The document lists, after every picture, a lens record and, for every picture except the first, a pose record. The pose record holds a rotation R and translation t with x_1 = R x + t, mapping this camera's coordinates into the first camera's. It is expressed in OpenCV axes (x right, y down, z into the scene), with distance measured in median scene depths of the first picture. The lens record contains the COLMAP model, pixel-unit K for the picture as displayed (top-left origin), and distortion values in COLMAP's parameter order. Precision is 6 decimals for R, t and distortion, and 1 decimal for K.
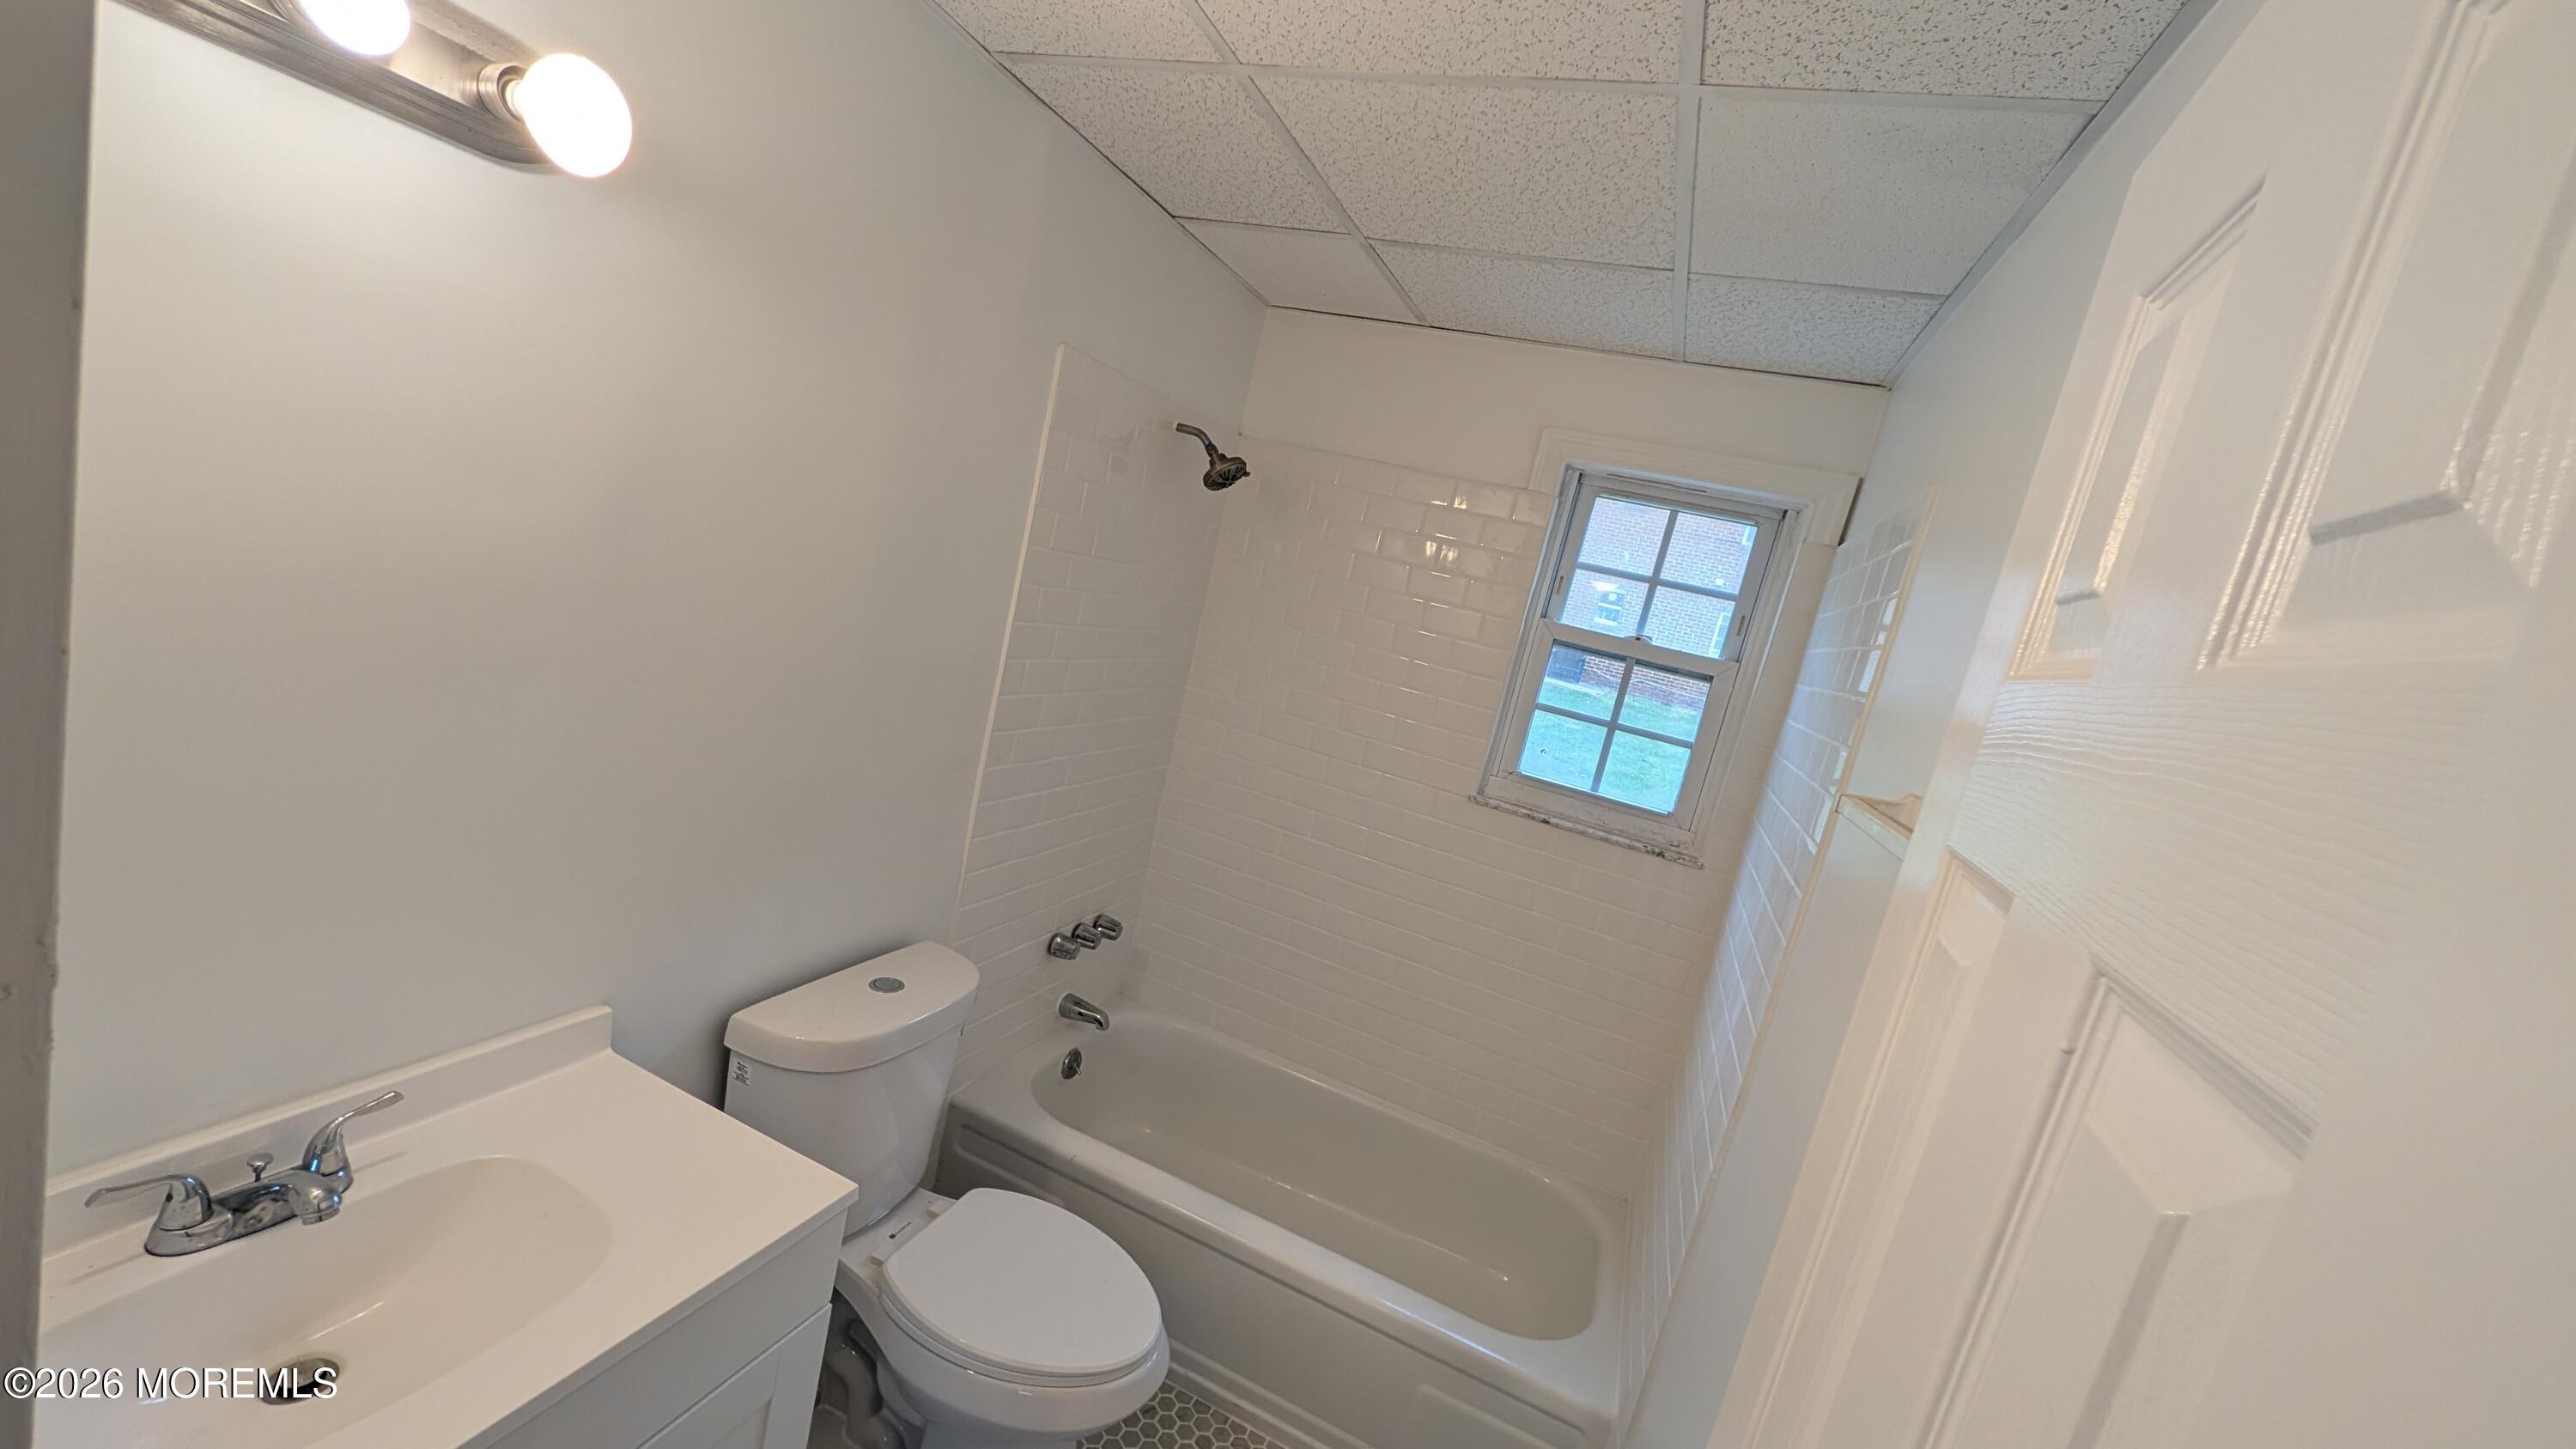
lens RADIAL K [[997.9, 0, 1291.3], [0, 997.9, 723.1], [0, 0, 1]] dist [-0.000830, 0.000339]
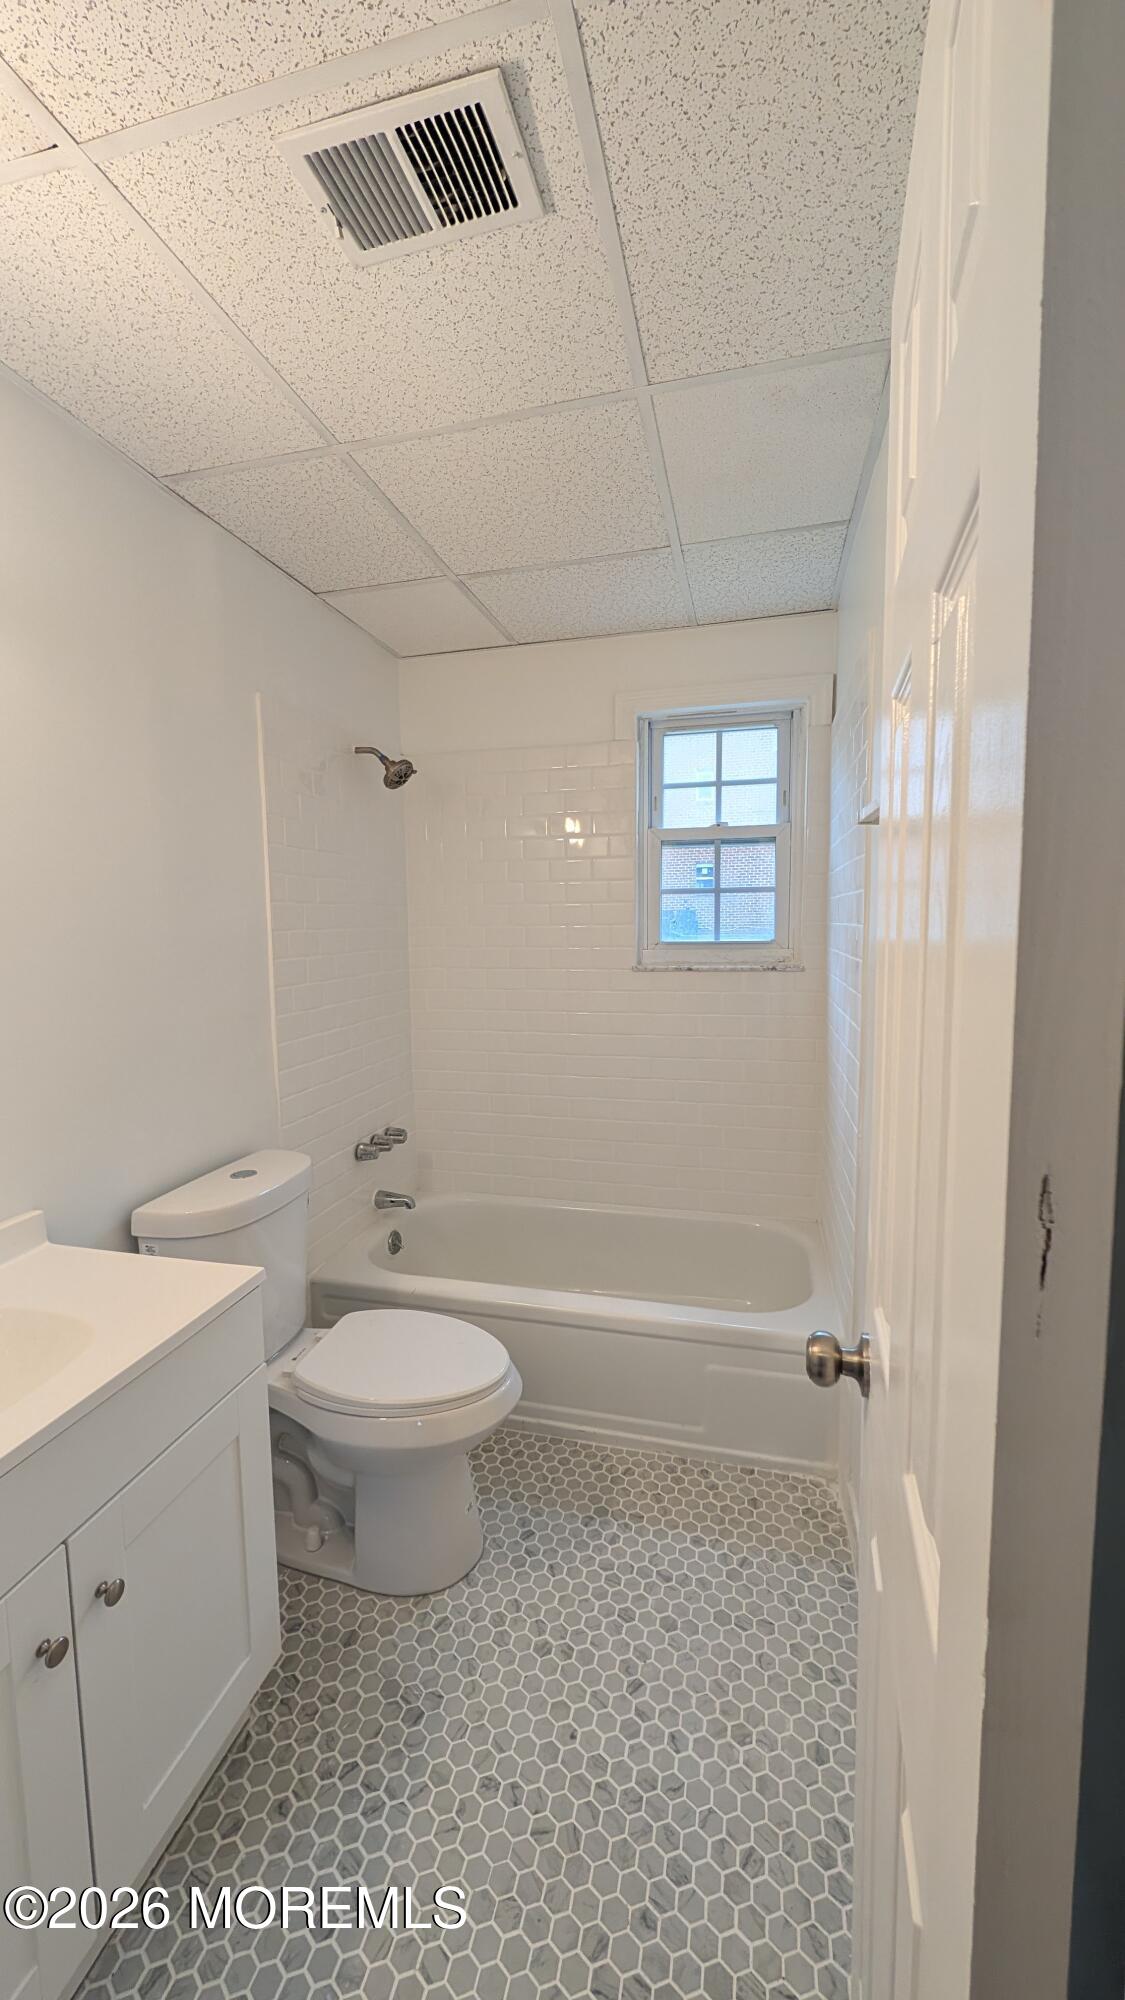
lens RADIAL K [[774.6, 0, 560.6], [0, 774.6, 995.2], [0, 0, 1]] dist [-0.000830, 0.000339]
pose [[0.963617, -0.249788, 0.095121, -0.033294], [0.253538, 0.966878, -0.029416, 0.144292], [-0.084623, 0.052463, 0.995031, -0.057626]]
